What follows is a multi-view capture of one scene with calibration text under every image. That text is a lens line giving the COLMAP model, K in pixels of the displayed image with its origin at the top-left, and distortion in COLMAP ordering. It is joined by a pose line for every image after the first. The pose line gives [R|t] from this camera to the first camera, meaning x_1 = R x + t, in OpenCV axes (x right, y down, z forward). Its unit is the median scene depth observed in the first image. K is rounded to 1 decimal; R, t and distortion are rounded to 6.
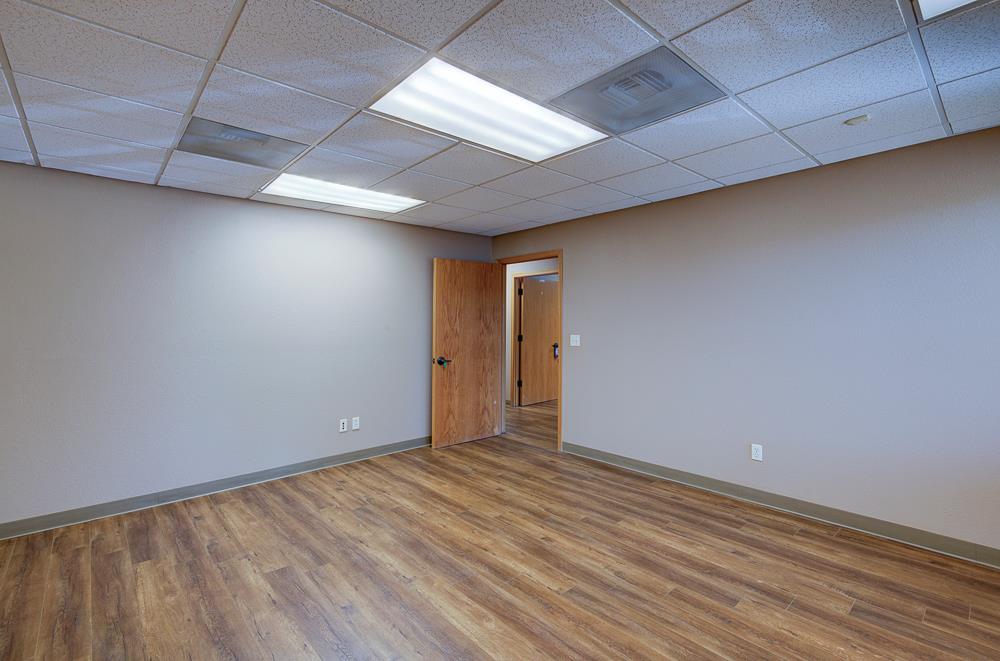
lens RADIAL K [[454.8, 0, 497.8], [0, 454.8, 325.7], [0, 0, 1]] dist [-0.002655, 0.002197]
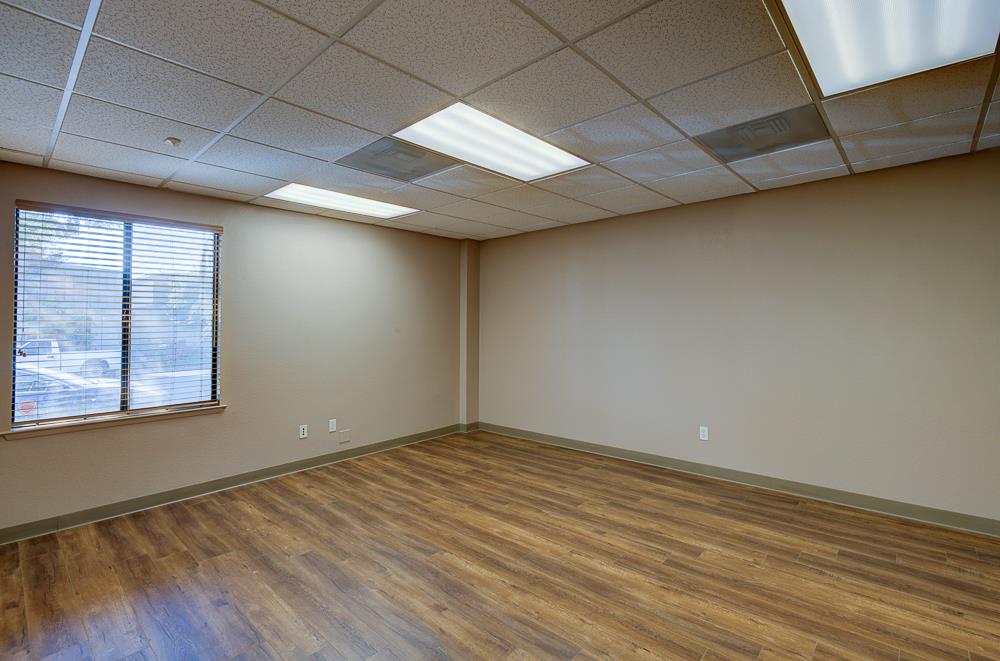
lens RADIAL K [[454.8, 0, 502.9], [0, 454.8, 326.0], [0, 0, 1]] dist [-0.002655, 0.002197]
pose [[-0.995255, 0.021457, -0.094900, 0.070591], [0.019603, 0.999599, 0.020432, -0.032669], [0.095301, 0.018474, -0.995277, 1.946795]]
